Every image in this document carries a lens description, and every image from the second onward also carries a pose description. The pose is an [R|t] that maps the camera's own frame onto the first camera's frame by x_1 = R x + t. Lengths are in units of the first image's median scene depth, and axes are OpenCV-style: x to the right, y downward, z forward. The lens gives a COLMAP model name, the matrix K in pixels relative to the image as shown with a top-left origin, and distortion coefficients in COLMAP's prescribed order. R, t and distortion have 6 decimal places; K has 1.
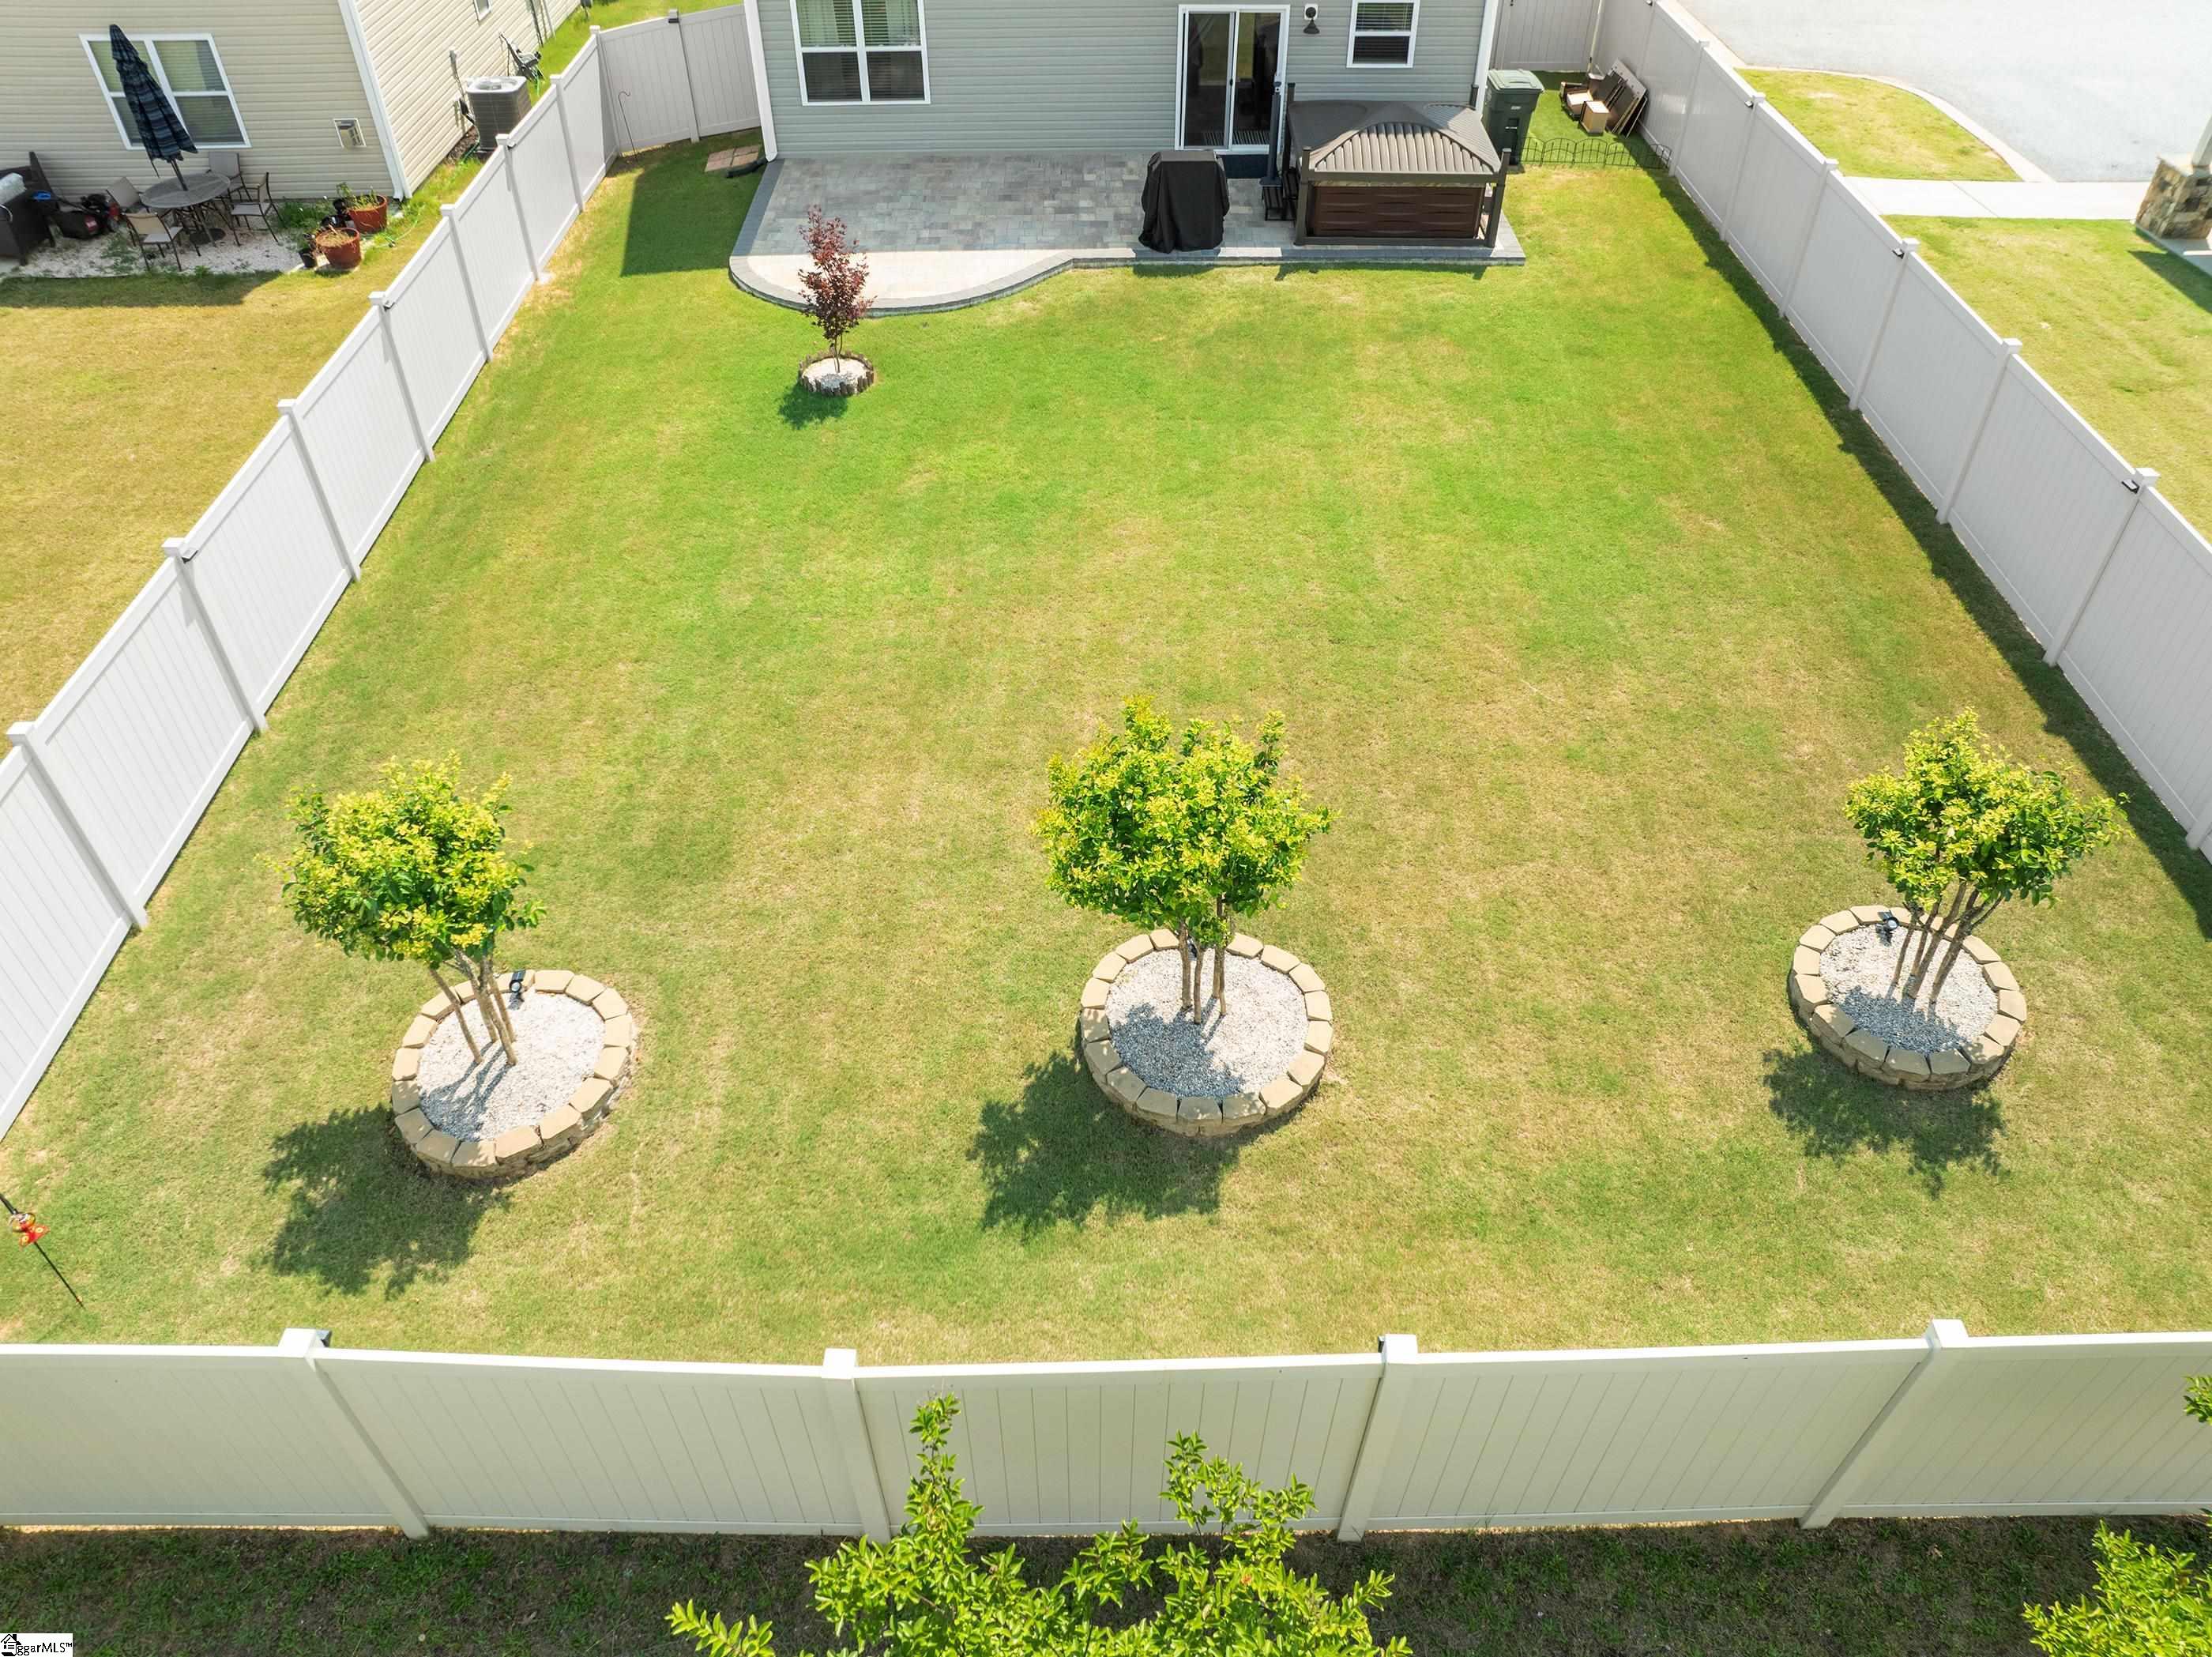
lens RADIAL K [[1562.1, 0, 1108.6], [0, 1562.1, 822.5], [0, 0, 1]] dist [-0.038503, -0.004070]
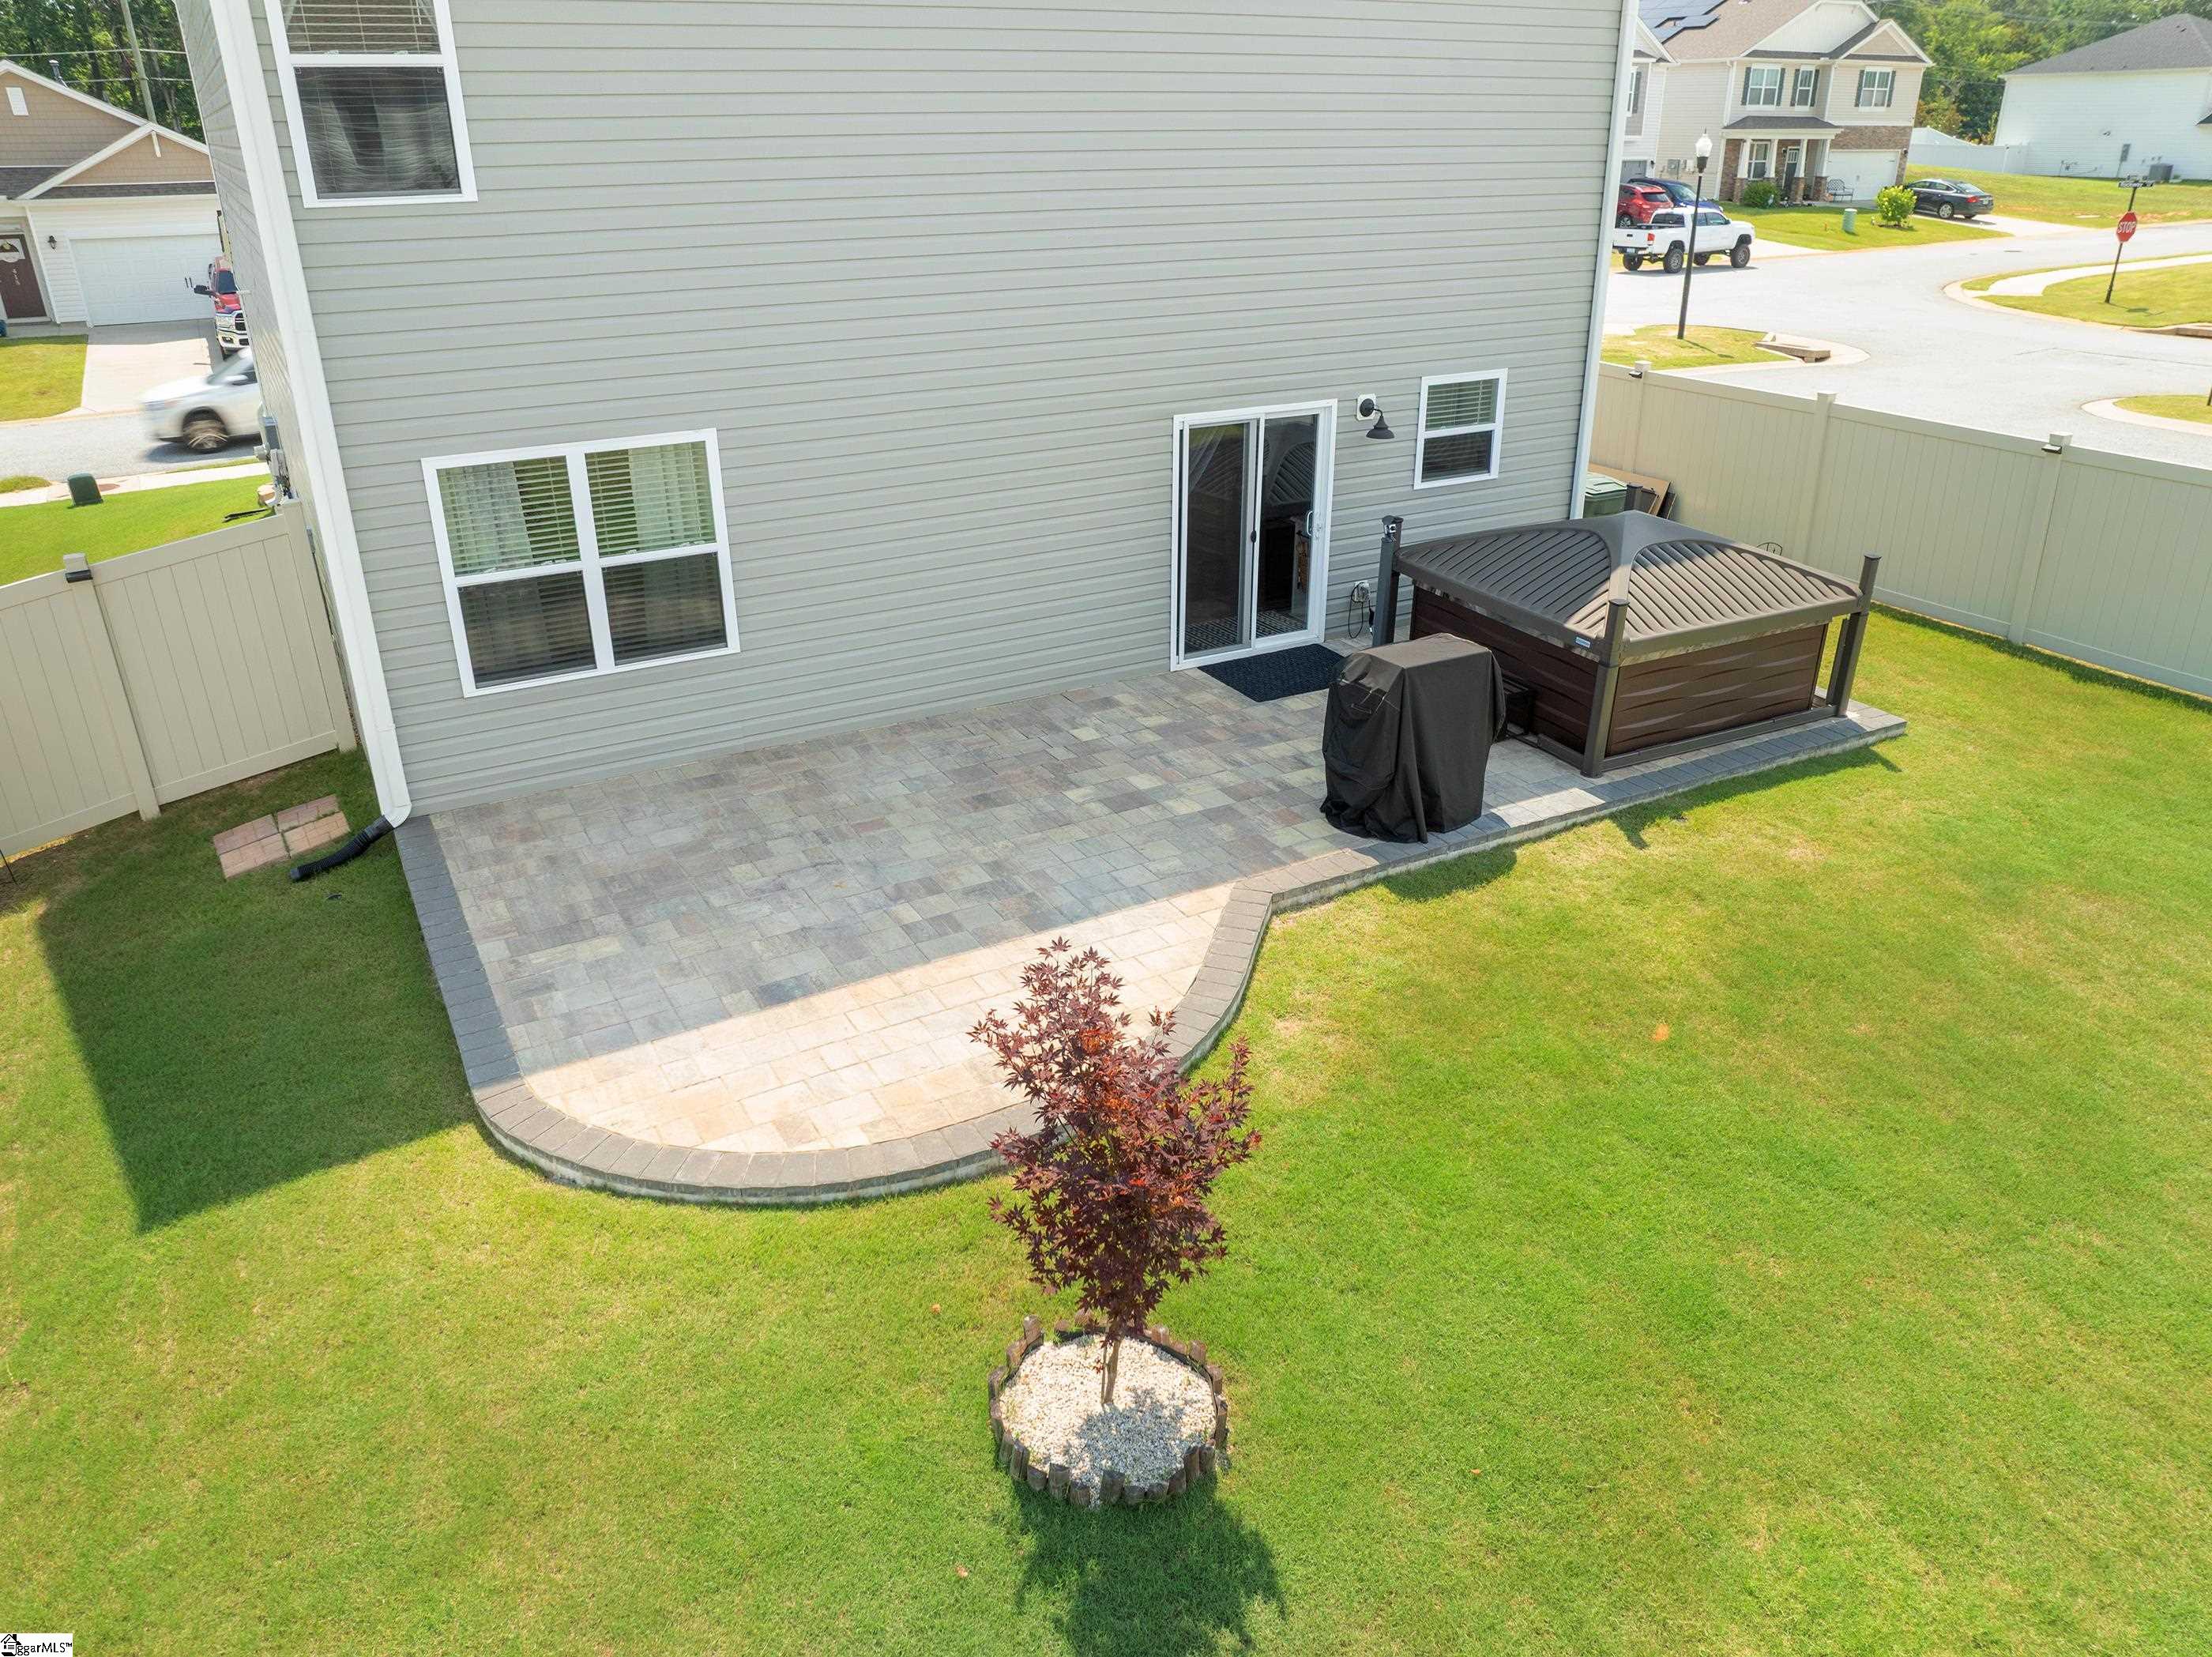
lens RADIAL K [[1562.1, 0, 1104.1], [0, 1562.1, 833.0], [0, 0, 1]] dist [-0.038503, -0.004070]
pose [[0.882105, -0.201623, 0.425721, -0.238341], [0.321053, 0.918672, -0.230145, -0.268517], [-0.344696, 0.339691, 0.875097, 0.564348]]
